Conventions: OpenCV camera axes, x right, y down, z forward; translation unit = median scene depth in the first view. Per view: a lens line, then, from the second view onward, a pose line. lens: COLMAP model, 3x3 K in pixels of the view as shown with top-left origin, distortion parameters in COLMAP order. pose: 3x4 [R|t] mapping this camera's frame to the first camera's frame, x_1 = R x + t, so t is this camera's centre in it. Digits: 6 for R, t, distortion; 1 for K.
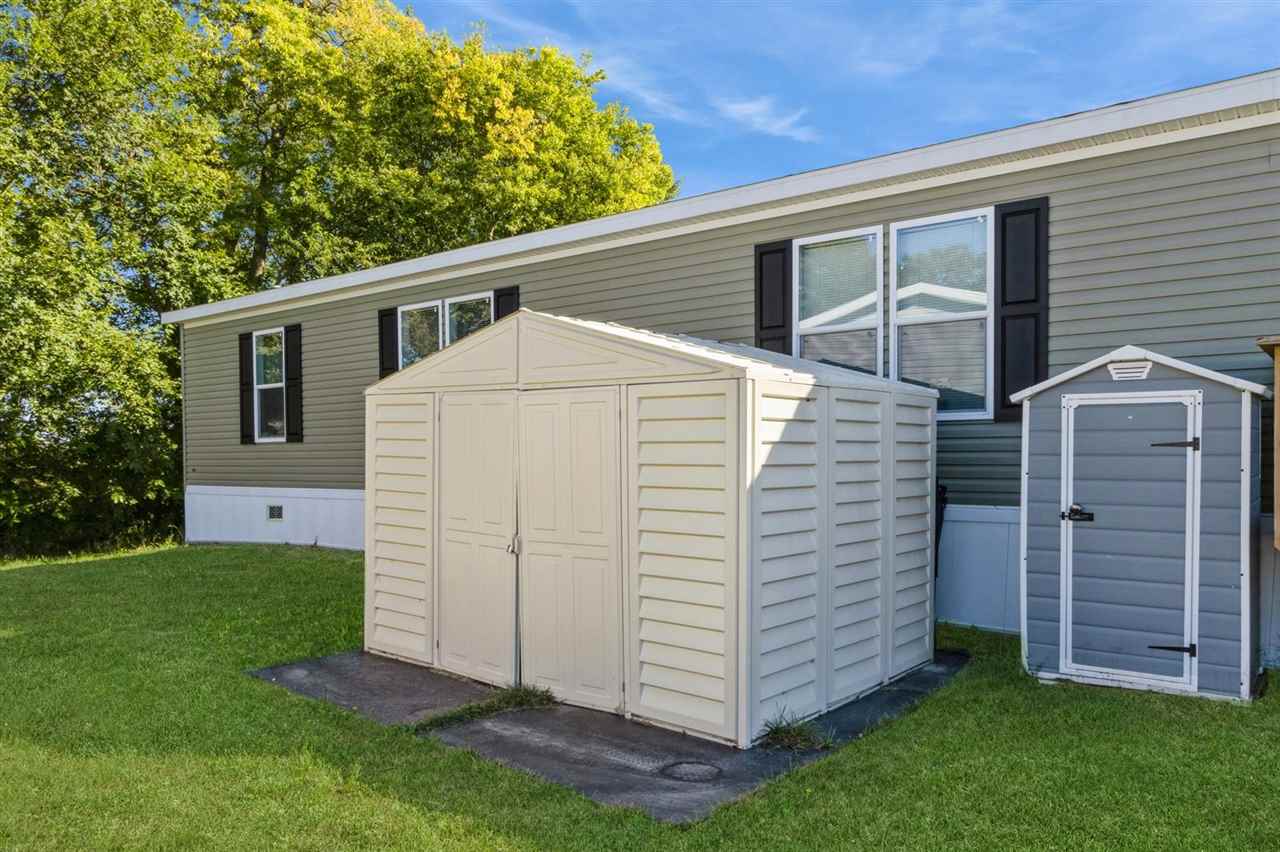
lens RADIAL K [[911.2, 0, 640.0], [0, 911.2, 426.0], [0, 0, 1]] dist [0.003257, -0.002204]
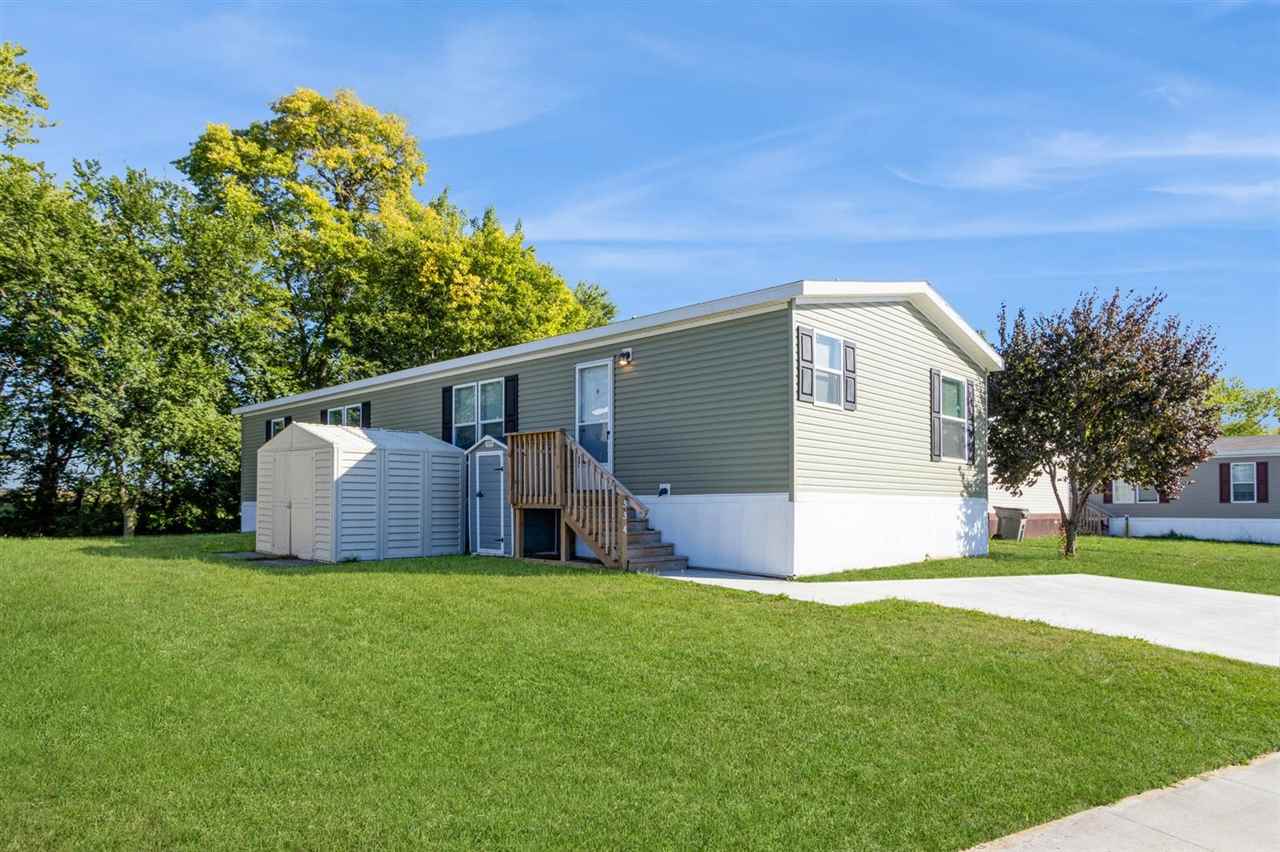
lens RADIAL K [[762.4, 0, 637.3], [0, 762.4, 450.5], [0, 0, 1]] dist [-0.002215, 0.000339]
pose [[0.997005, 0.001061, -0.077324, 0.273780], [-0.004146, 0.999201, -0.039741, 0.012461], [0.077220, 0.039942, 0.996214, -0.312864]]
